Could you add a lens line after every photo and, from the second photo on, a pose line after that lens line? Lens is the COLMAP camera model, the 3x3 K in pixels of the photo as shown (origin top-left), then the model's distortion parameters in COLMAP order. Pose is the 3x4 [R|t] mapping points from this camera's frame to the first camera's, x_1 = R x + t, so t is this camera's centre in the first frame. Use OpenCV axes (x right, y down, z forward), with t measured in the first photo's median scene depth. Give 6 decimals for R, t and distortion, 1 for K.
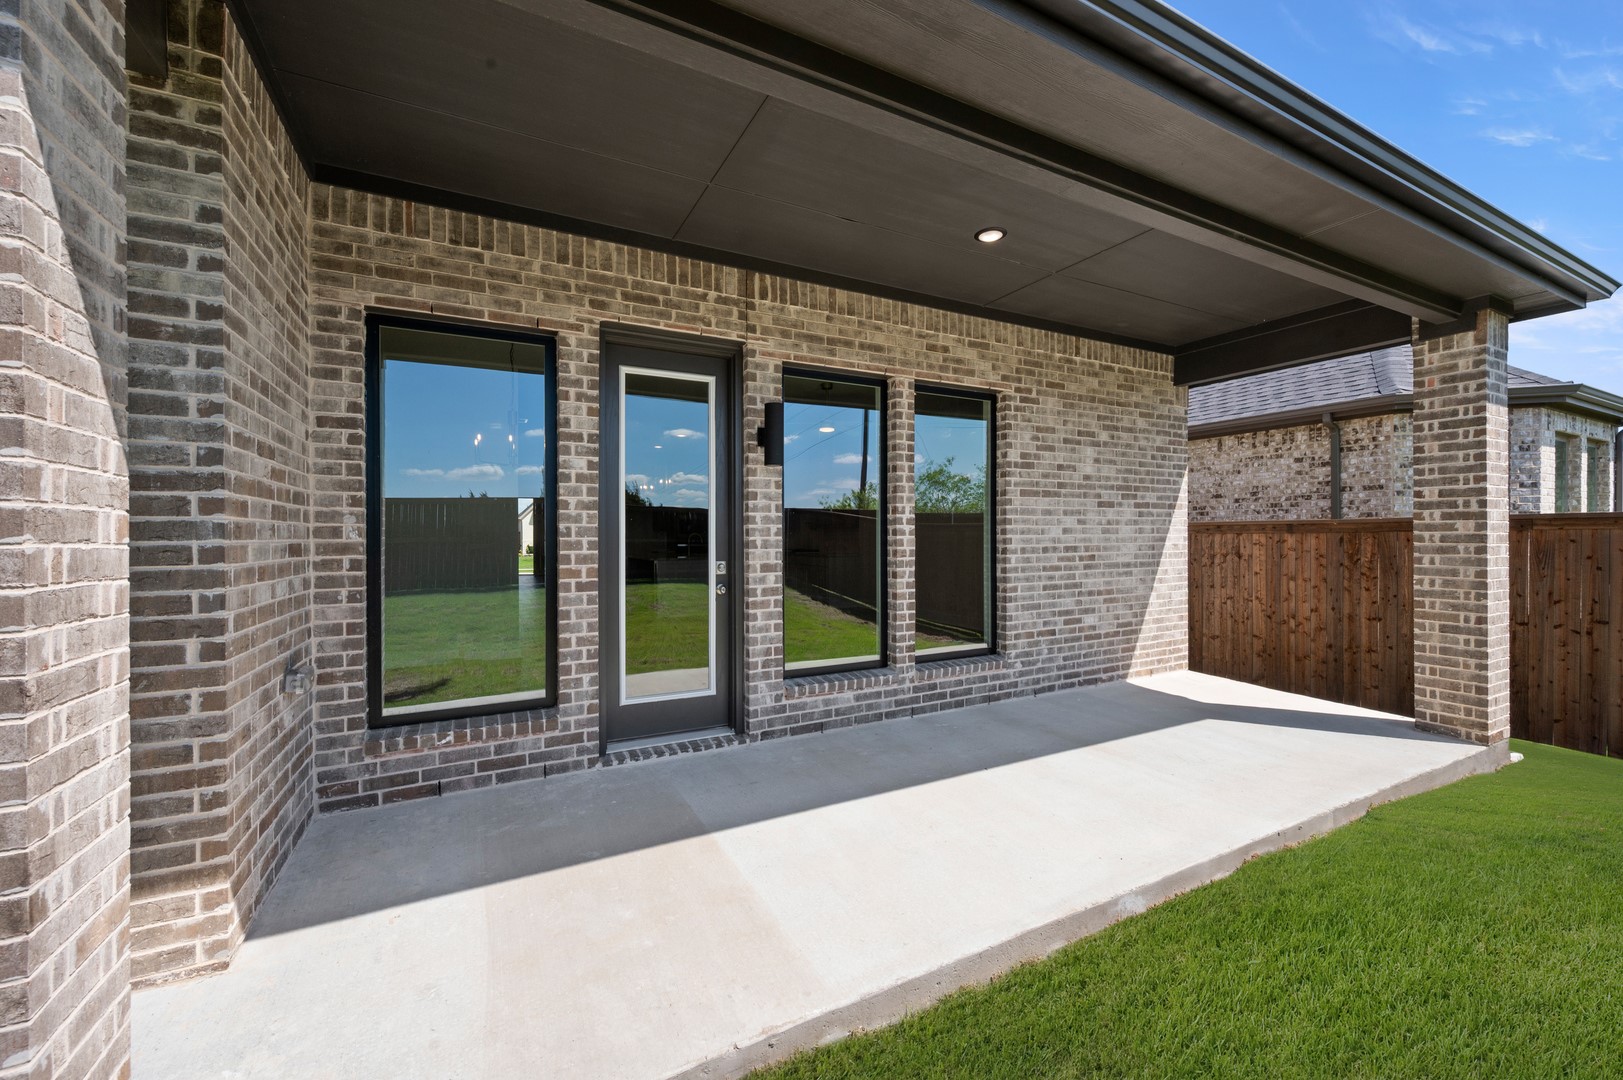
lens RADIAL K [[638.1, 0, 811.9], [0, 638.1, 536.2], [0, 0, 1]] dist [0.001085, 0.000287]
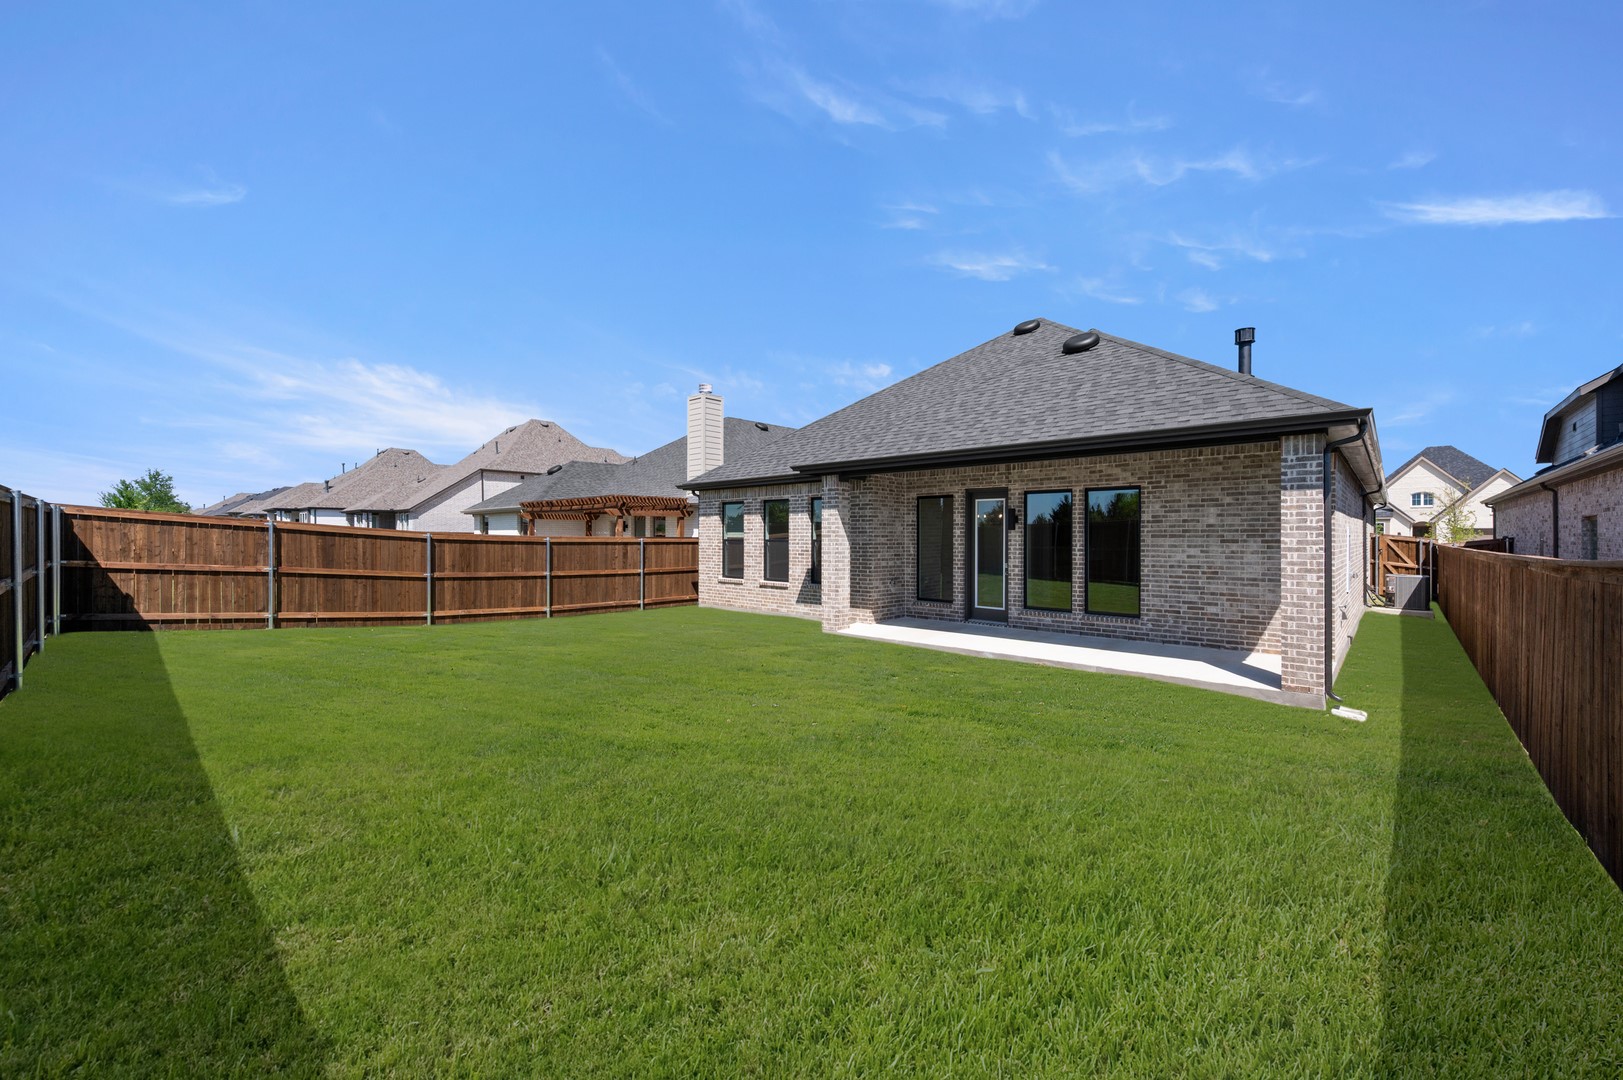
lens RADIAL K [[638.1, 0, 811.9], [0, 638.1, 536.2], [0, 0, 1]] dist [0.001085, 0.000287]
pose [[0.337476, 0.004429, -0.941324, 1.753763], [-0.004300, 0.999986, 0.003163, -0.067514], [0.941324, 0.002981, 0.337490, -0.602099]]
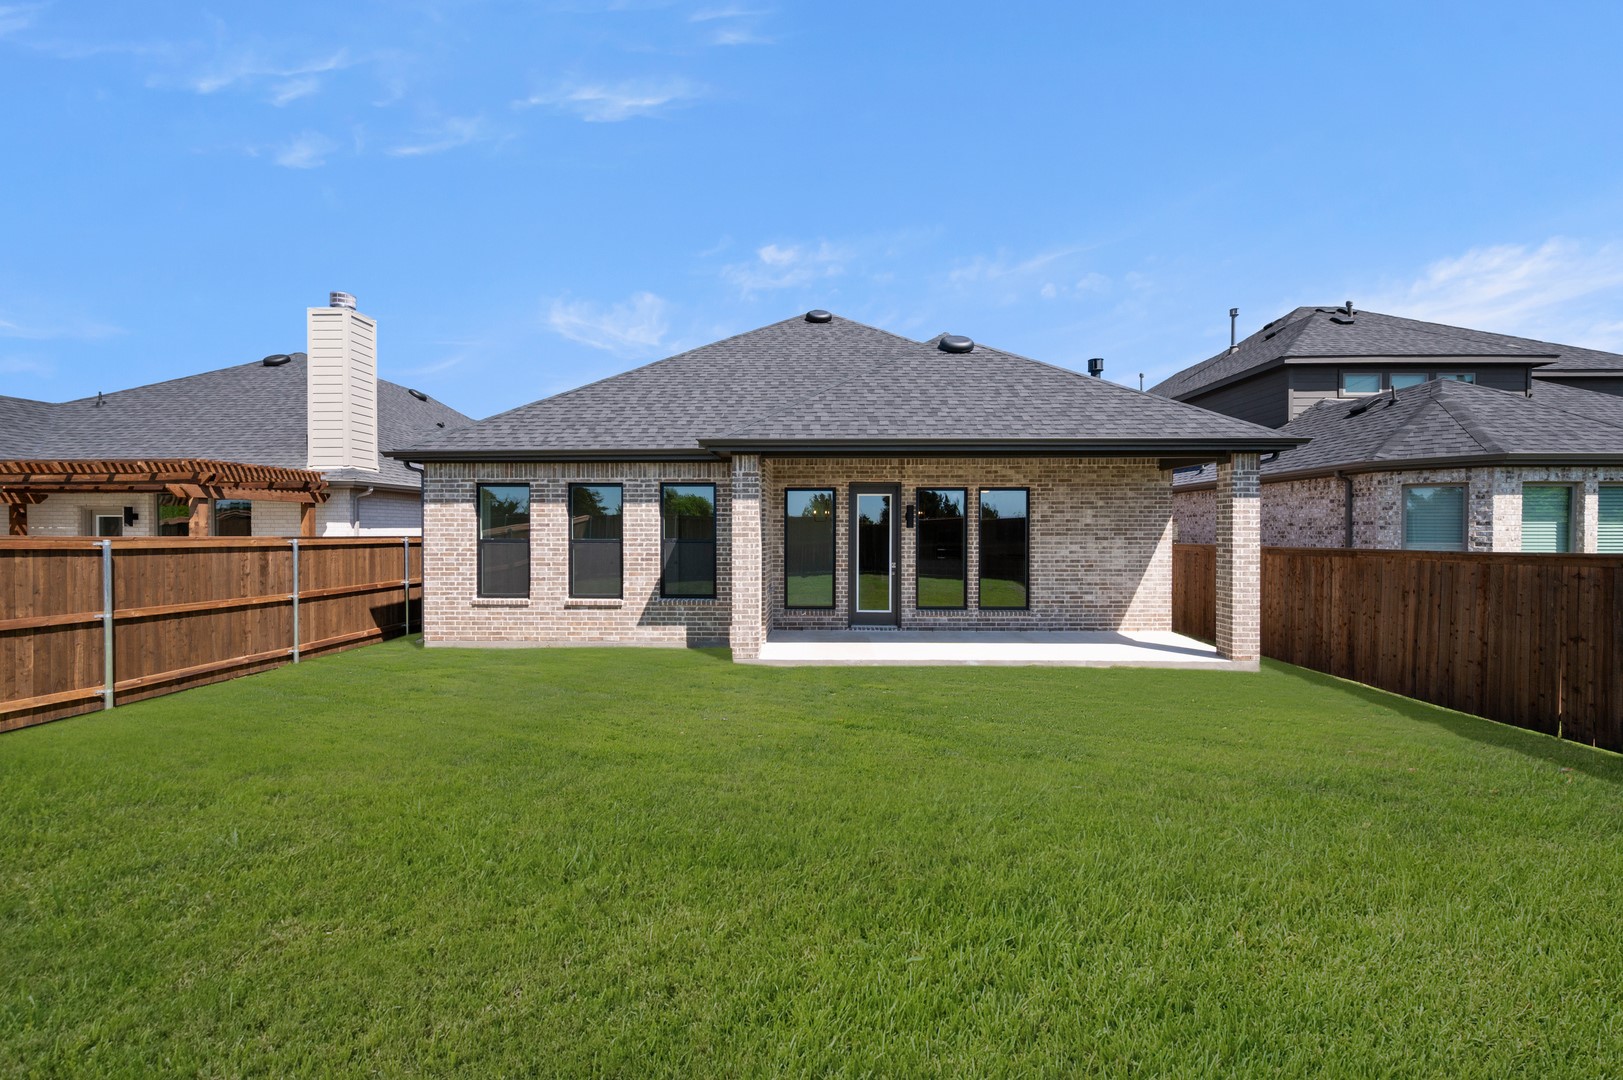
lens RADIAL K [[638.1, 0, 811.9], [0, 638.1, 536.2], [0, 0, 1]] dist [0.001085, 0.000287]
pose [[0.874178, 0.008060, -0.485539, 0.673725], [-0.004920, 0.999958, 0.007740, -0.071882], [0.485581, -0.004377, 0.874181, -1.182410]]
